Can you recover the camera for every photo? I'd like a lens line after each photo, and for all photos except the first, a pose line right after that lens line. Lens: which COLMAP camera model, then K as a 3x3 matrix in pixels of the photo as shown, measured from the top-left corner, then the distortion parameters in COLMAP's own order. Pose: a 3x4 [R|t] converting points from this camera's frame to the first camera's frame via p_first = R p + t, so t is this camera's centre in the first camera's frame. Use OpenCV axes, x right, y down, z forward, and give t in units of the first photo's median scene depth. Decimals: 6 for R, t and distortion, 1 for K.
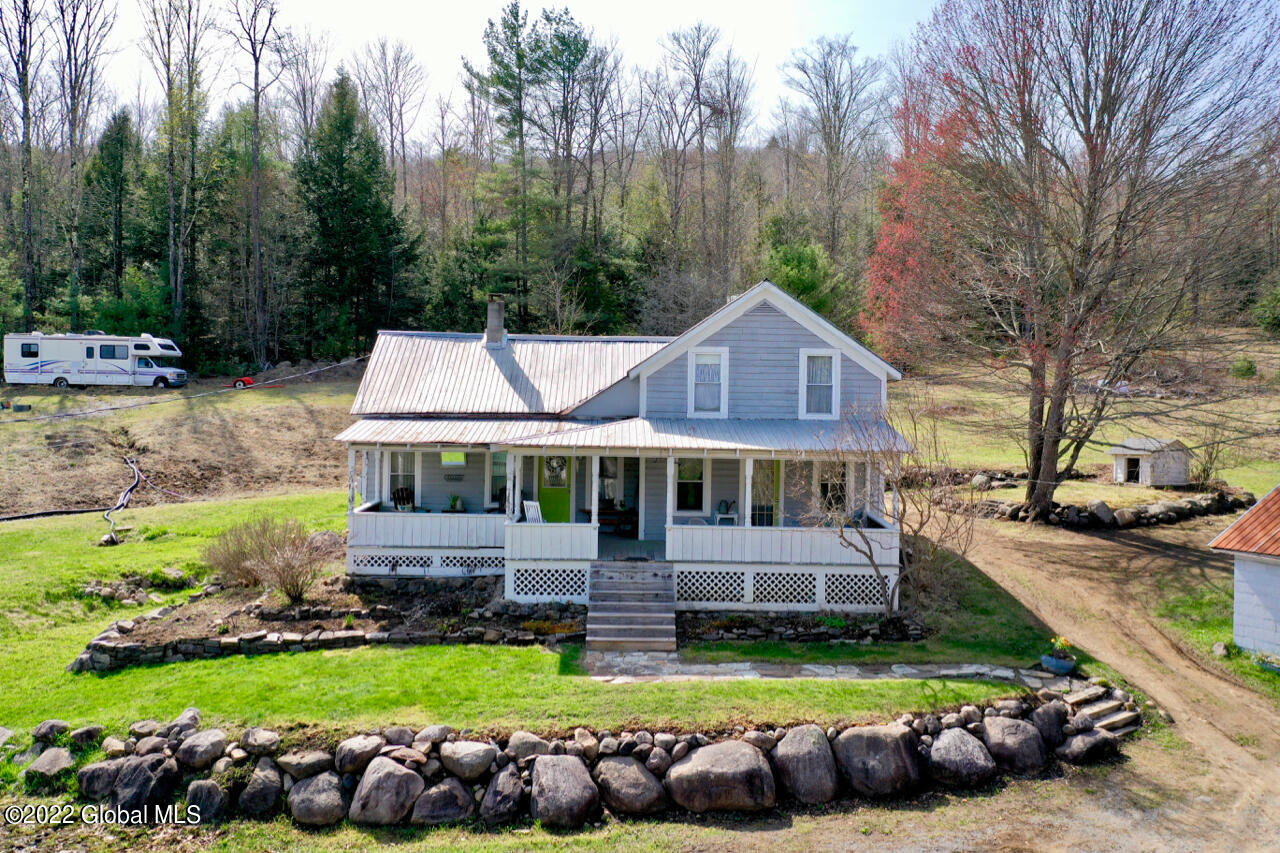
lens RADIAL K [[1026.9, 0, 670.4], [0, 1026.9, 435.4], [0, 0, 1]] dist [0.008206, 0.004383]
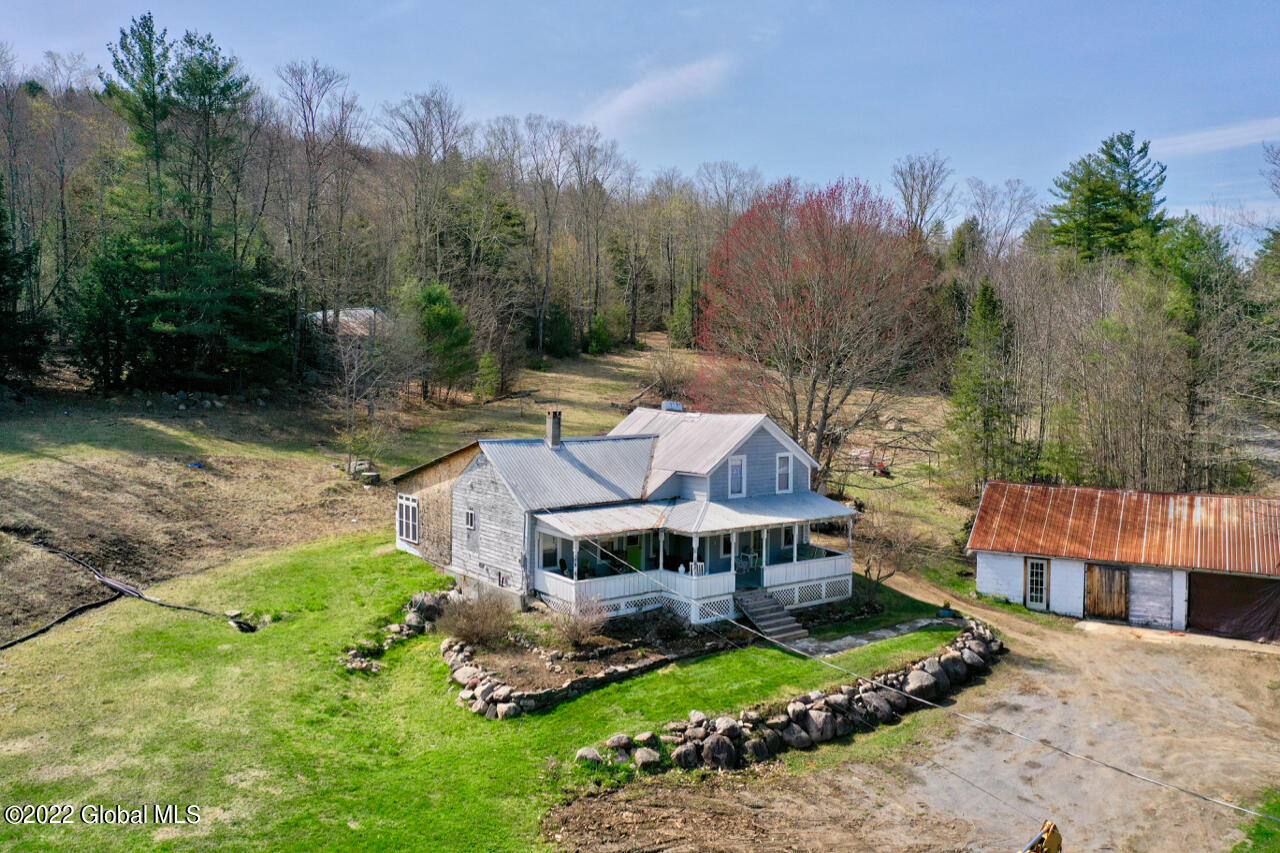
lens RADIAL K [[1026.9, 0, 648.6], [0, 1026.9, 432.6], [0, 0, 1]] dist [0.008206, 0.004383]
pose [[0.793563, -0.040618, 0.607131, -1.124351], [0.014462, 0.998747, 0.047915, -0.211654], [-0.608317, -0.029244, 0.793156, -0.241975]]
